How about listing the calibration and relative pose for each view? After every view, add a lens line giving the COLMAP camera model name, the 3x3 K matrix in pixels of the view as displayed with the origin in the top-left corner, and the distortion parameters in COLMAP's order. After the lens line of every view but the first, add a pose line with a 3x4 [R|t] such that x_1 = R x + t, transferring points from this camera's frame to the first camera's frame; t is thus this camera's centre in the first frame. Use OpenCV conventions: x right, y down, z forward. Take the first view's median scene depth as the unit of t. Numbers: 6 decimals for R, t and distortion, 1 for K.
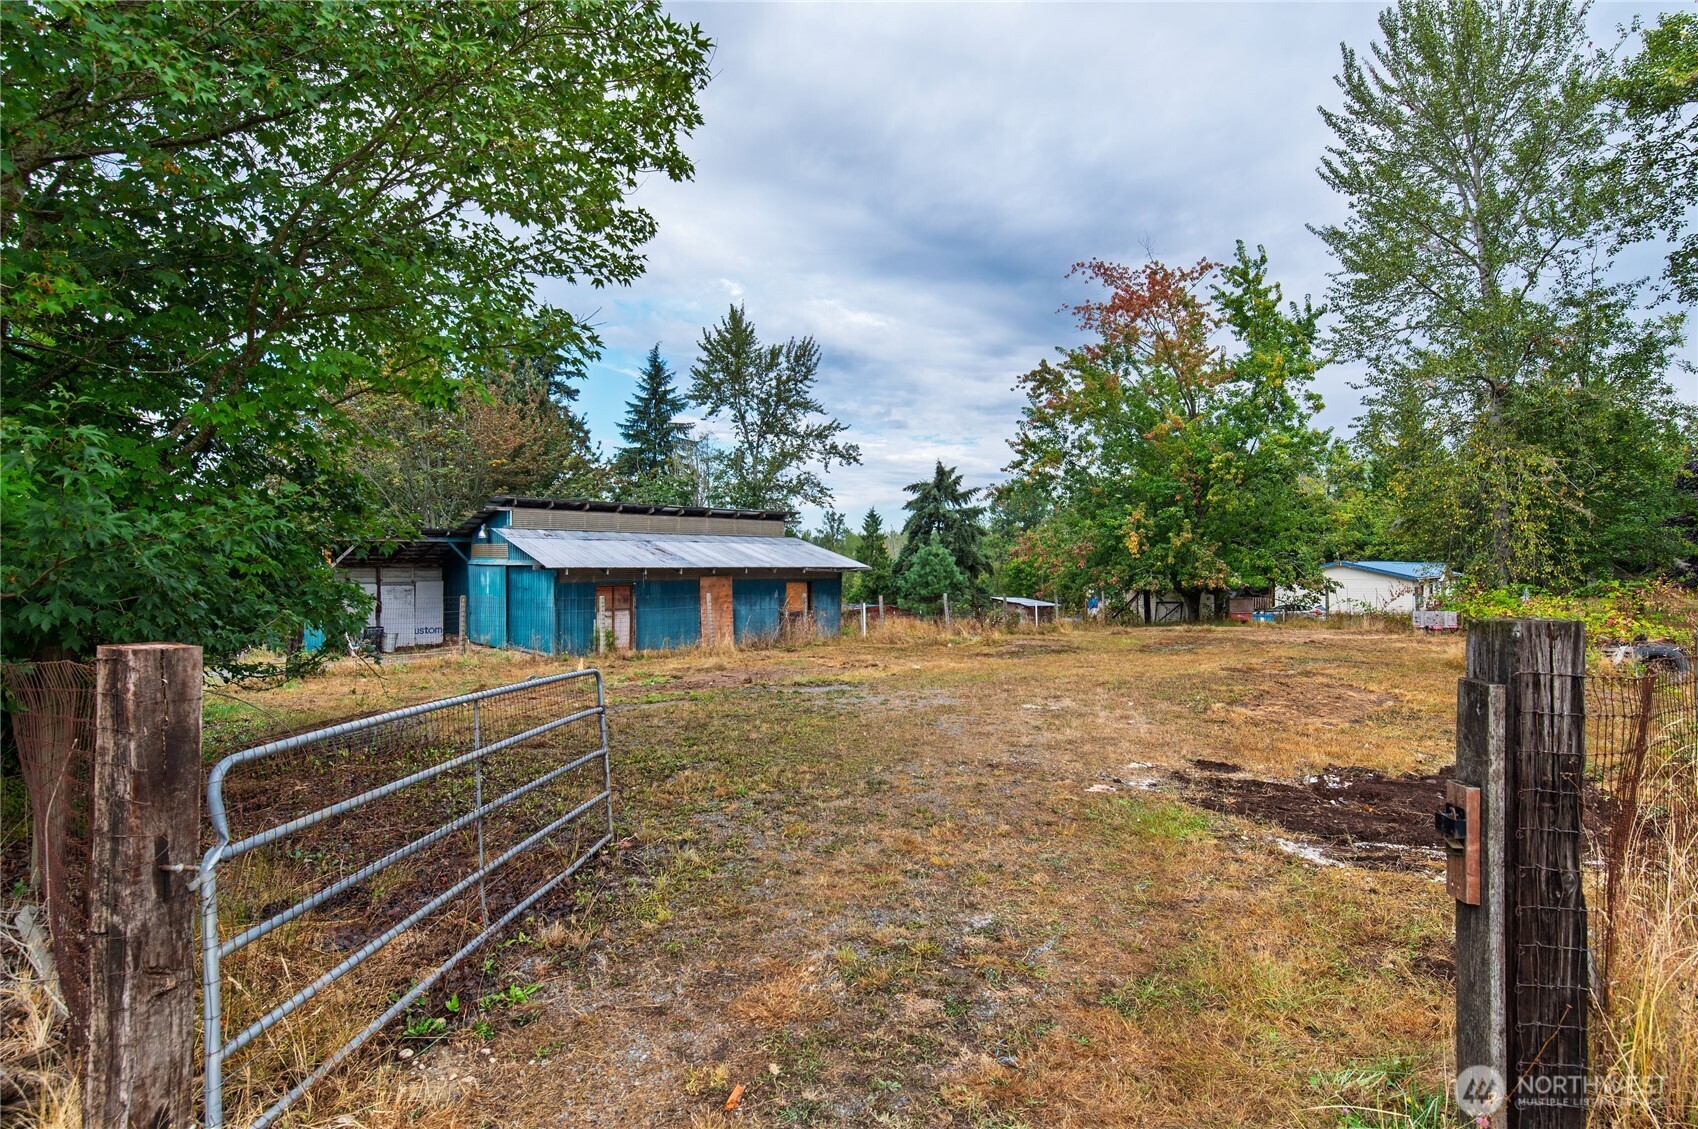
lens RADIAL K [[855.9, 0, 849.0], [0, 855.9, 564.5], [0, 0, 1]] dist [-0.000794, -0.000191]
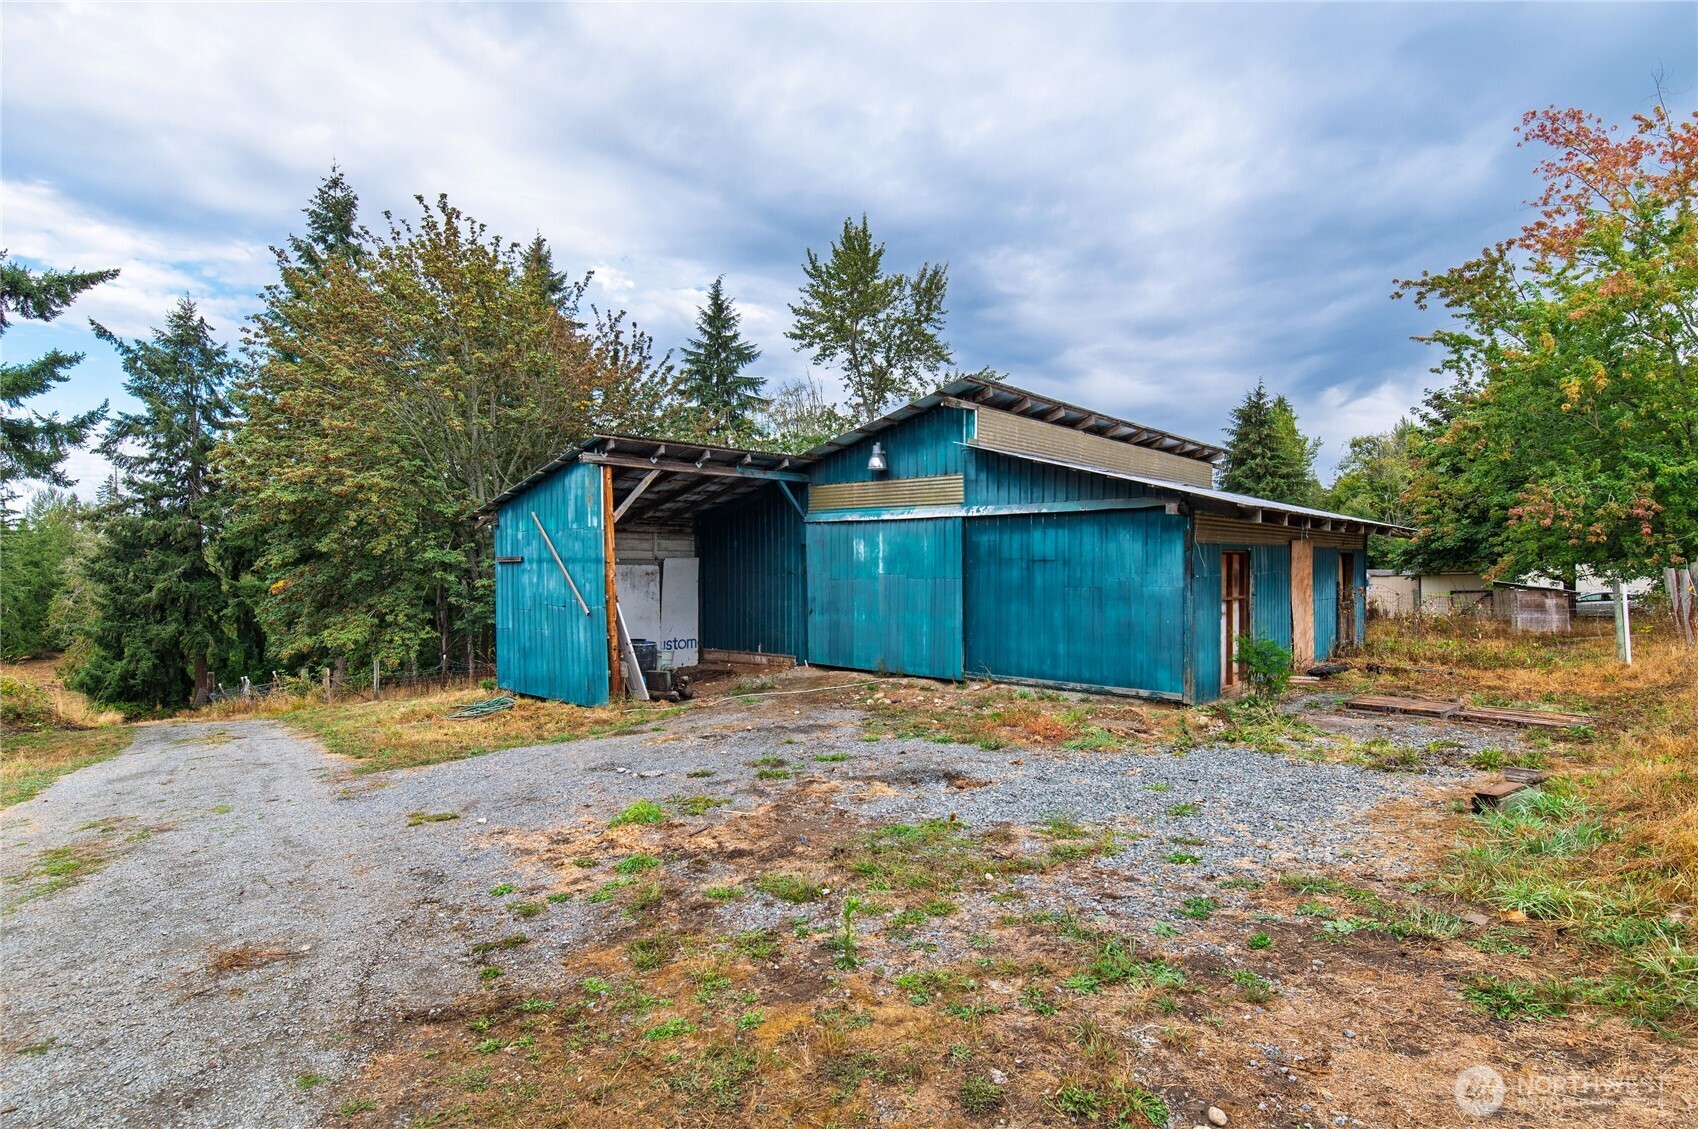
lens RADIAL K [[871.5, 0, 856.5], [0, 871.5, 562.2], [0, 0, 1]] dist [-0.000879, -0.000662]
pose [[0.993569, -0.007188, 0.112996, -0.218140], [0.007294, 0.999973, -0.000524, 0.011791], [-0.112990, 0.001344, 0.993595, 0.199424]]
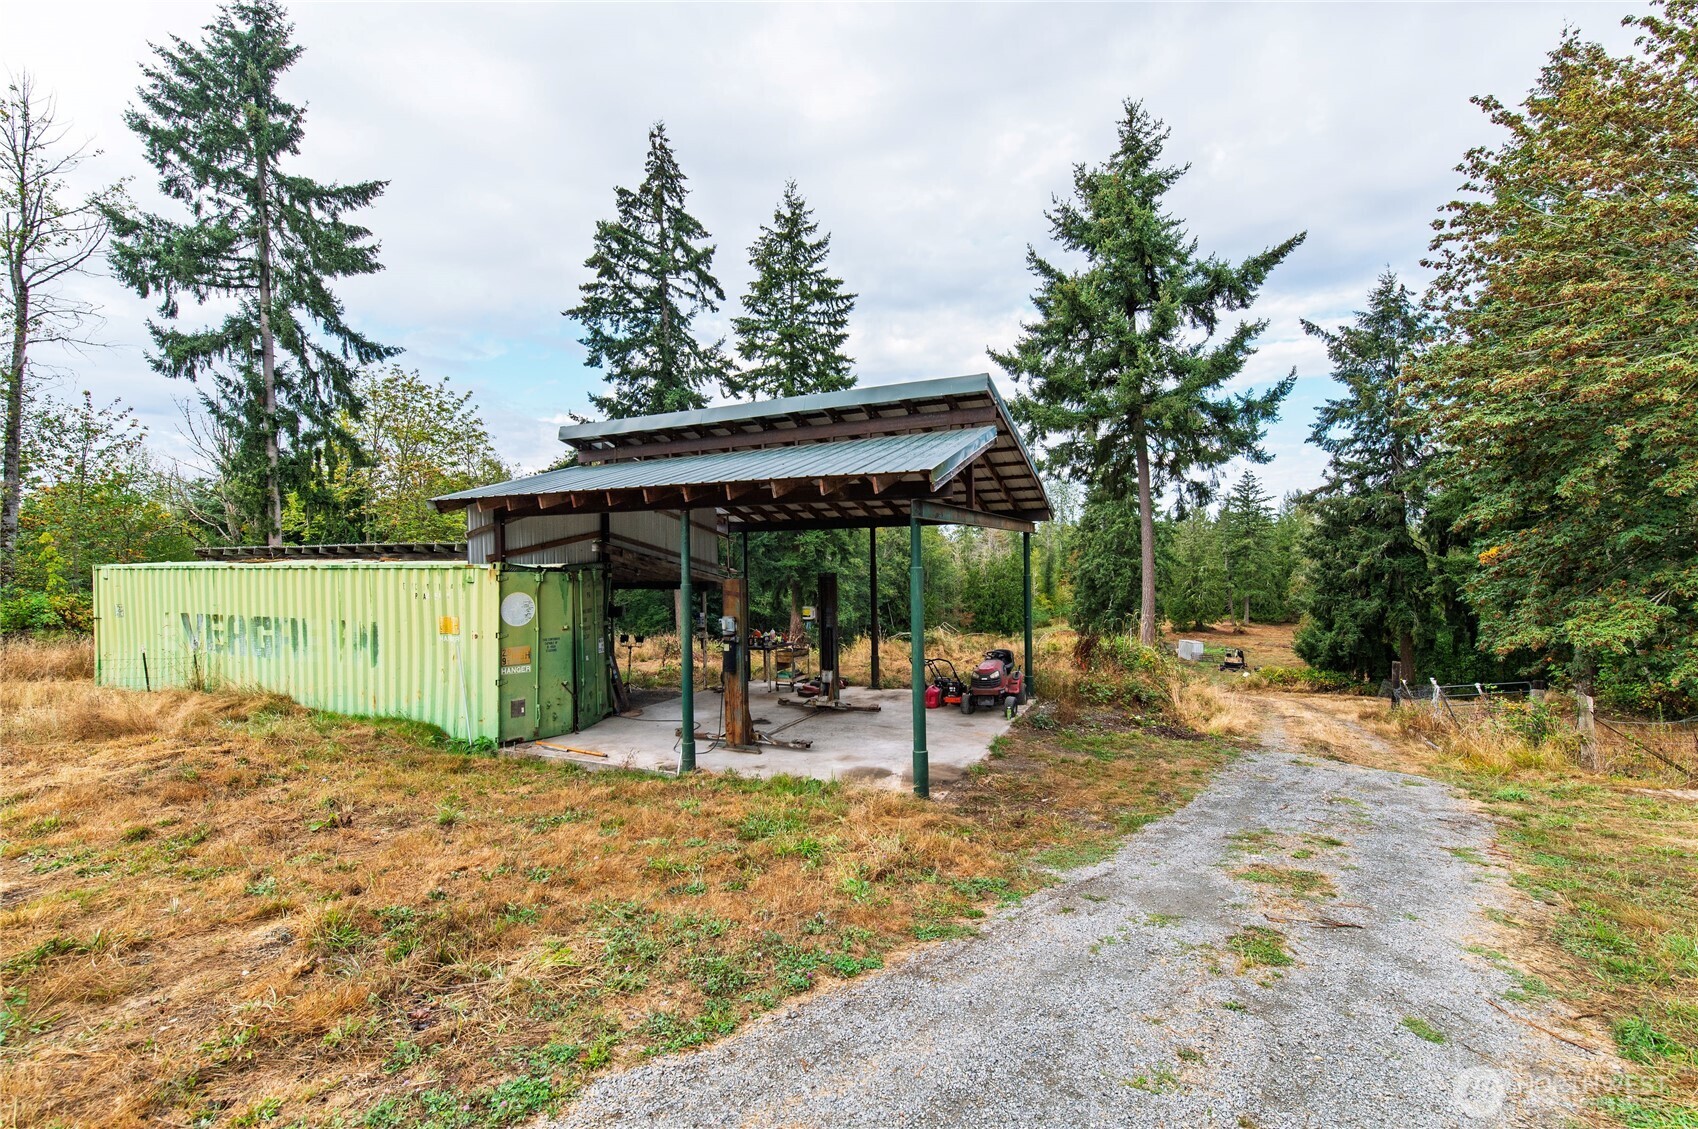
lens RADIAL K [[749.8, 0, 841.6], [0, 749.8, 563.9], [0, 0, 1]] dist [0.001433, -0.000089]
pose [[0.371242, -0.008113, -0.928501, -0.307218], [0.020491, 0.999790, -0.000543, 0.022324], [0.928310, -0.018824, 0.371330, 0.378926]]
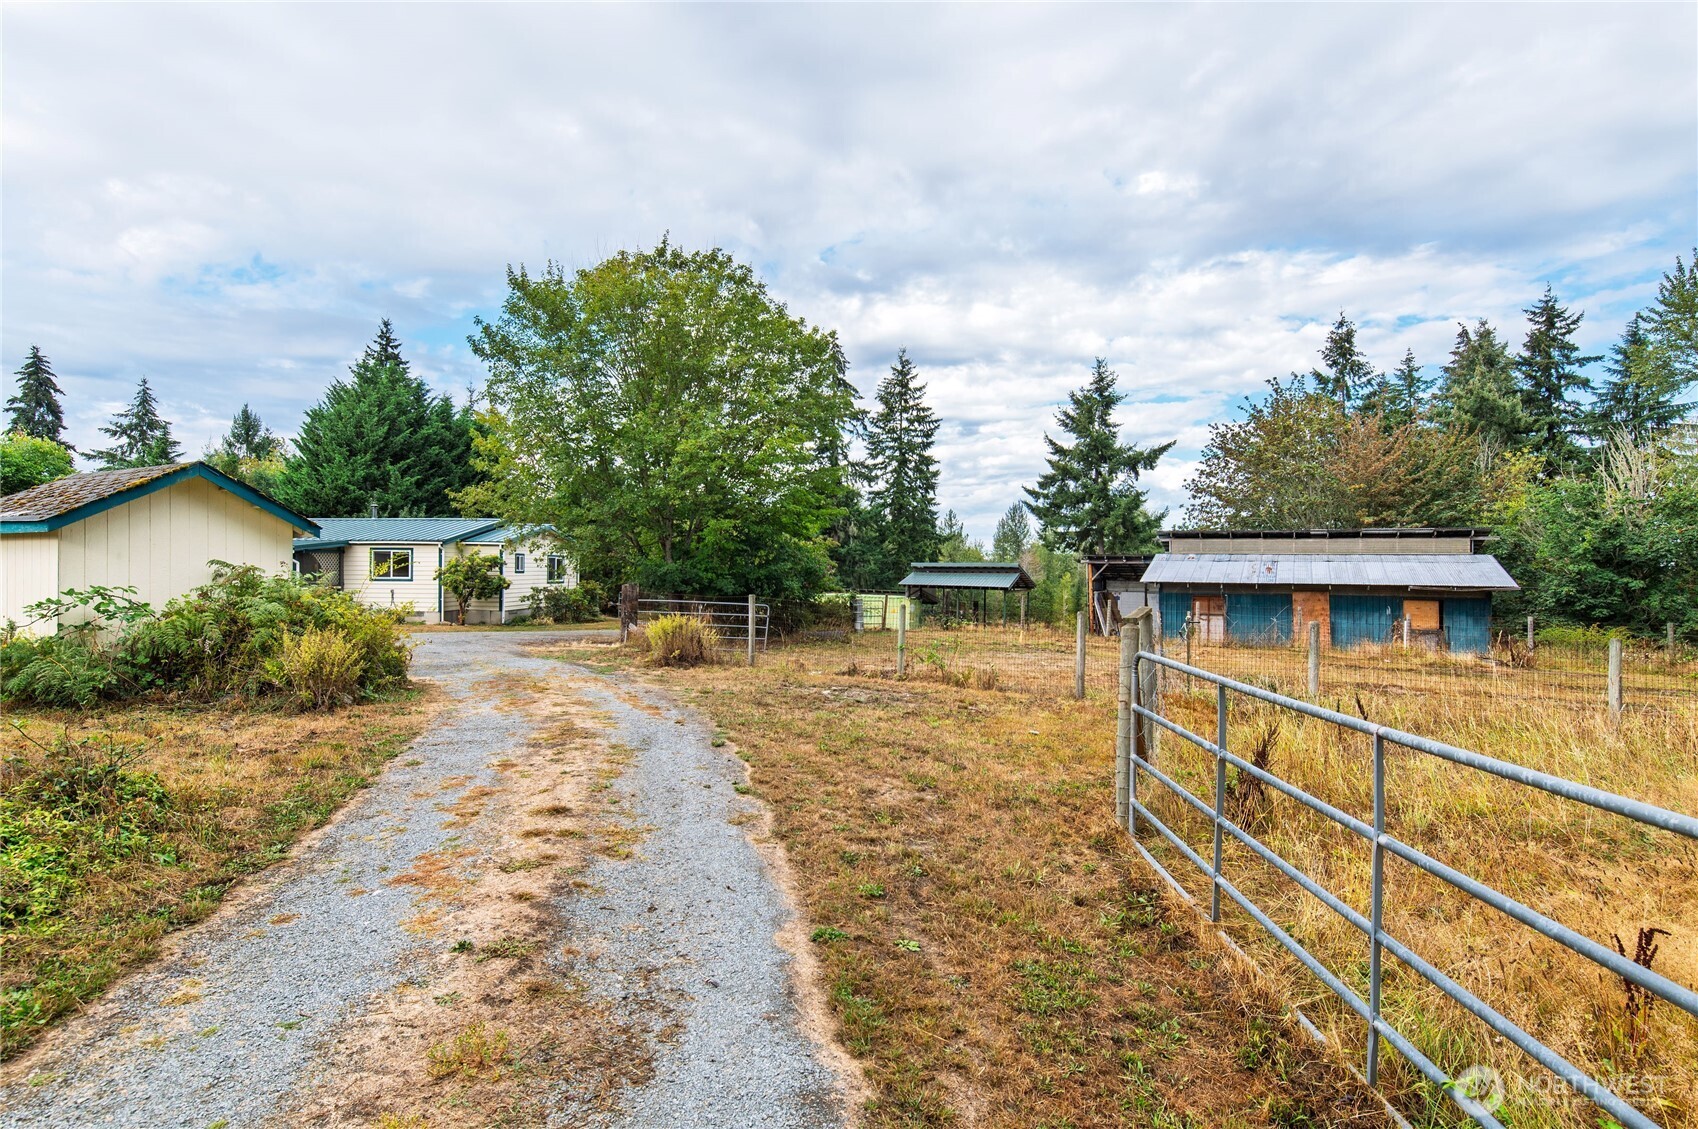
lens RADIAL K [[855.9, 0, 849.0], [0, 855.9, 564.5], [0, 0, 1]] dist [-0.000794, -0.000191]
pose [[0.364818, -0.009641, -0.931029, 0.300109], [-0.006241, 0.999899, -0.012800, -0.002462], [0.931058, 0.010480, 0.364721, -0.009408]]
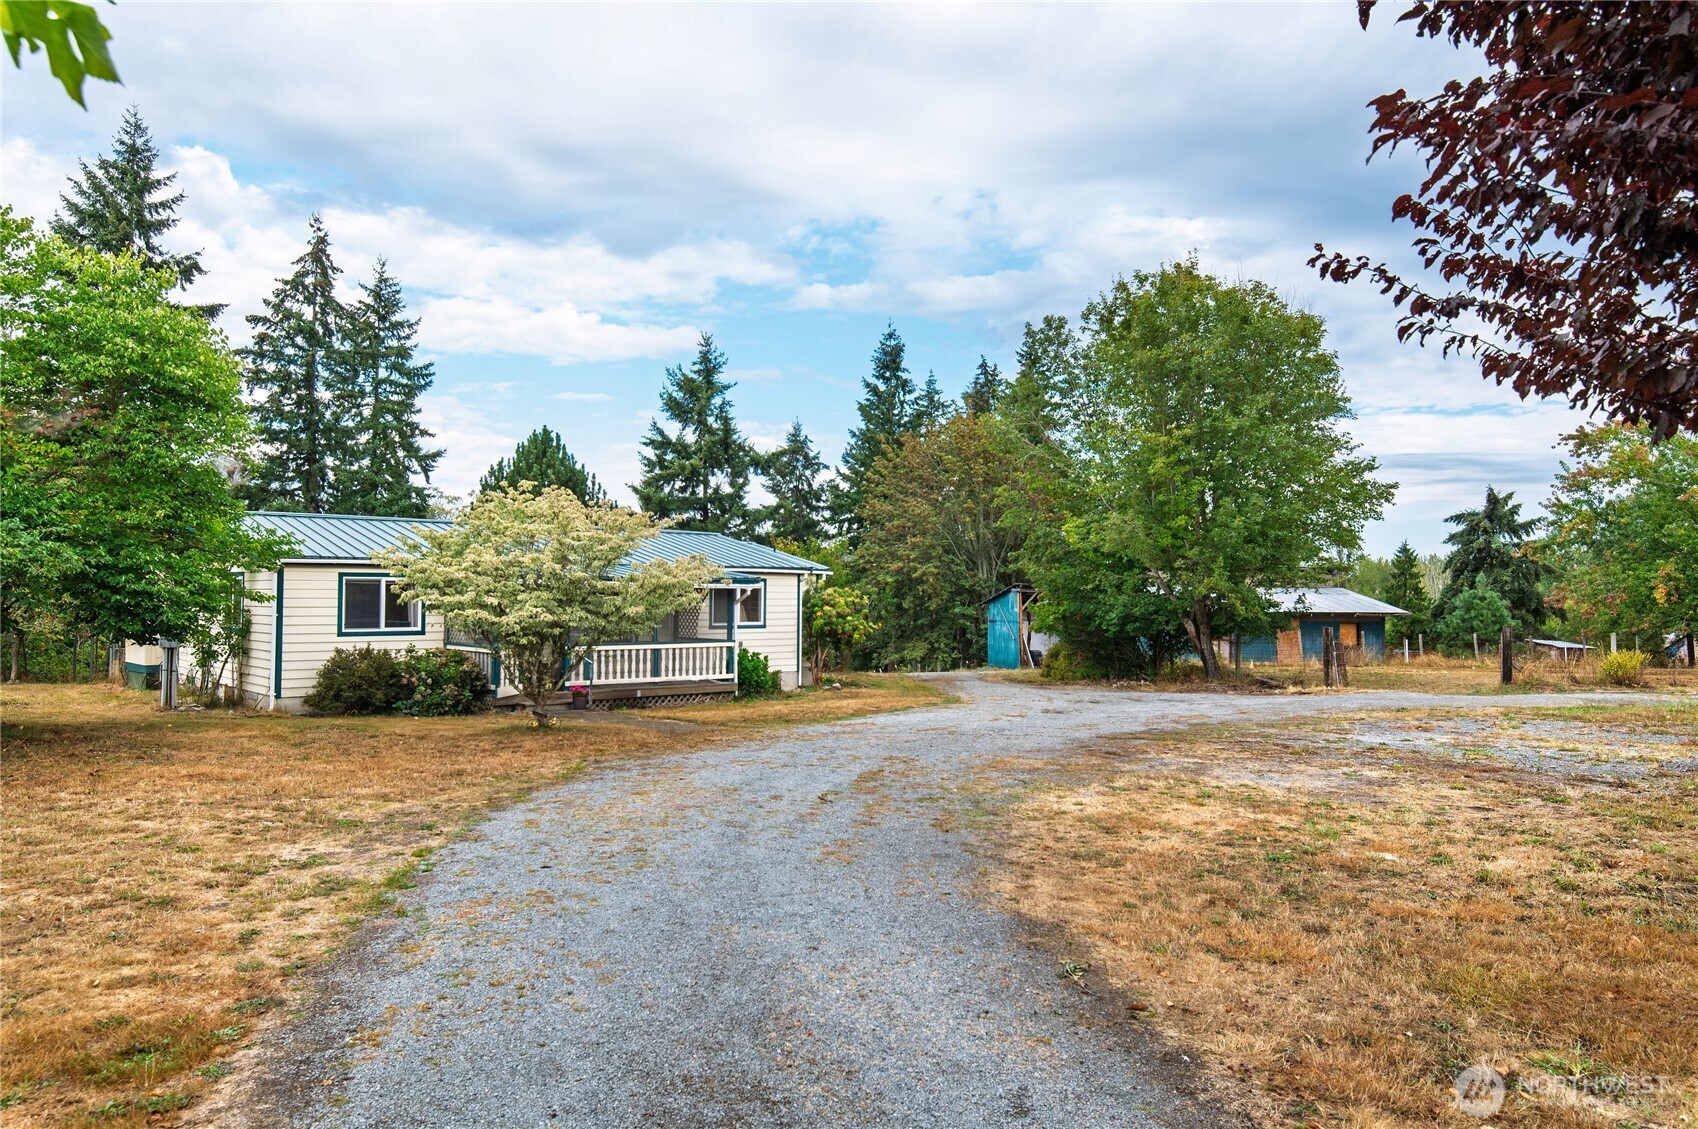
lens RADIAL K [[1173.3, 0, 849.0], [0, 1173.3, 564.5], [0, 0, 1]] dist [-0.000970, -0.000238]
pose [[0.916801, -0.005869, -0.399301, -0.020788], [-0.006506, 0.999540, -0.029628, -0.005400], [0.399291, 0.029761, 0.916341, -0.442023]]
